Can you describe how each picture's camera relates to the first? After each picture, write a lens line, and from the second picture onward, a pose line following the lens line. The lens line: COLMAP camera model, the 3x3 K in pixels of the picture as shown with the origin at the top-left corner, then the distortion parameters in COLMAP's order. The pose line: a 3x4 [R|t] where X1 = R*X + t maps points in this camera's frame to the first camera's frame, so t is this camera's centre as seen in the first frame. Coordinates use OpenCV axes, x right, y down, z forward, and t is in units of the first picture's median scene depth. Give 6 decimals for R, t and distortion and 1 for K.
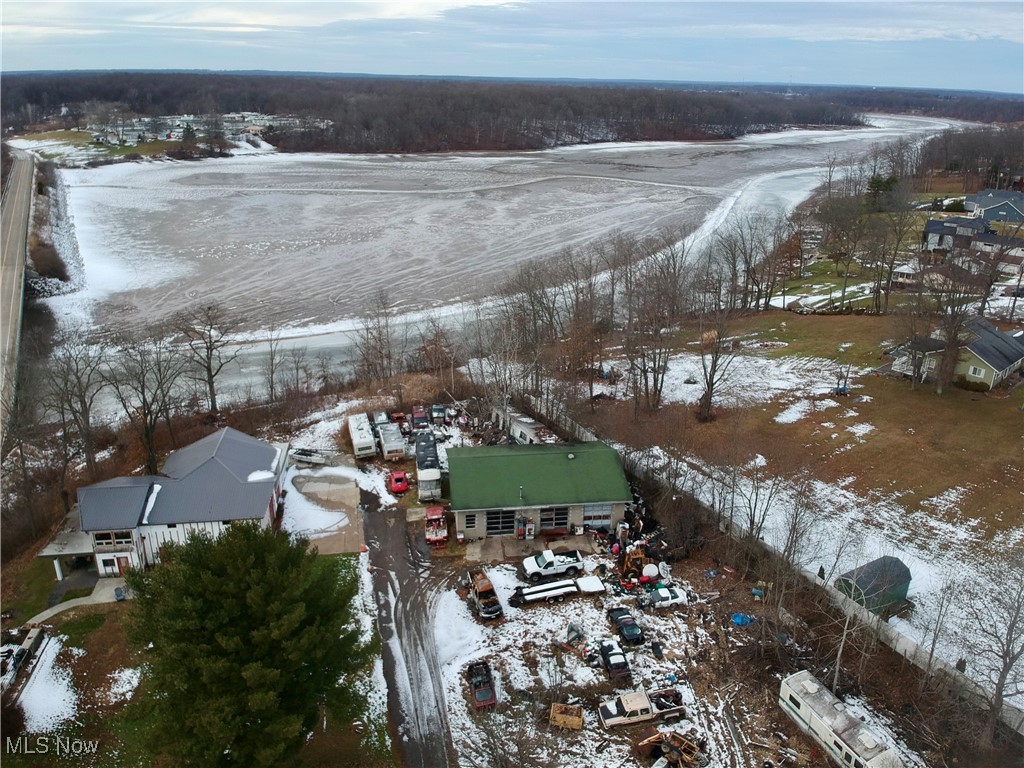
lens RADIAL K [[766.7, 0, 498.3], [0, 766.7, 382.7], [0, 0, 1]] dist [0.064756, -0.154550]
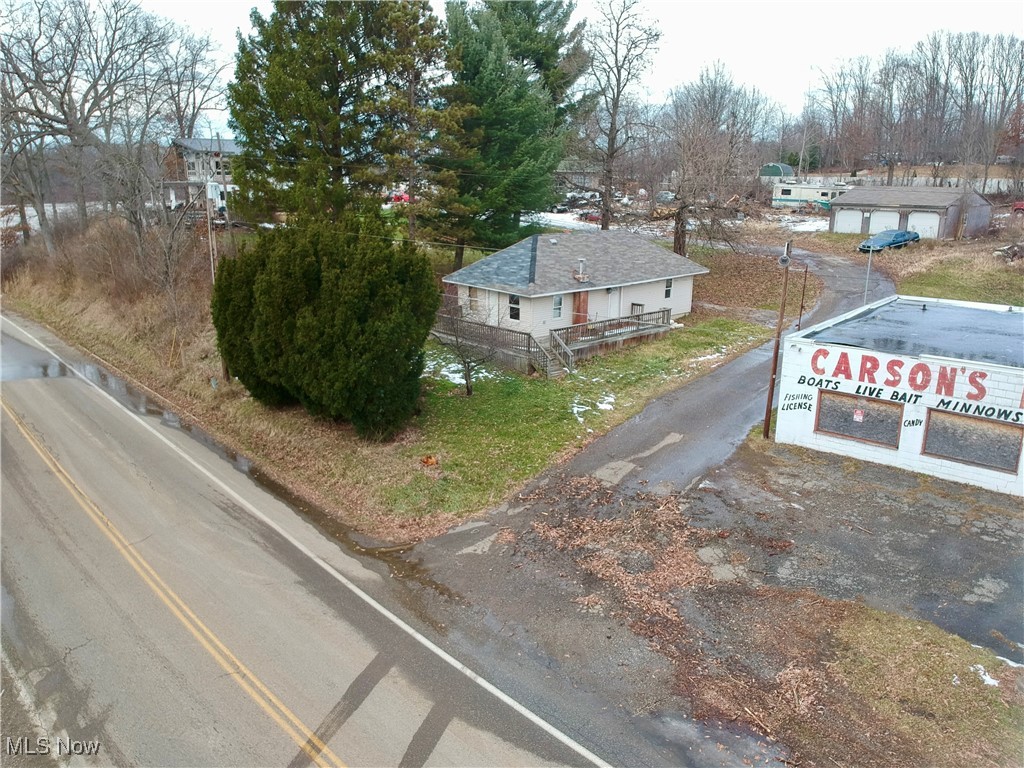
lens RADIAL K [[757.6, 0, 506.9], [0, 757.6, 355.3], [0, 0, 1]] dist [0.096377, -0.187156]
pose [[0.883498, -0.106824, 0.456092, -0.679437], [0.169865, 0.980440, -0.099413, 0.626309], [-0.436551, 0.165305, 0.884363, -0.062769]]
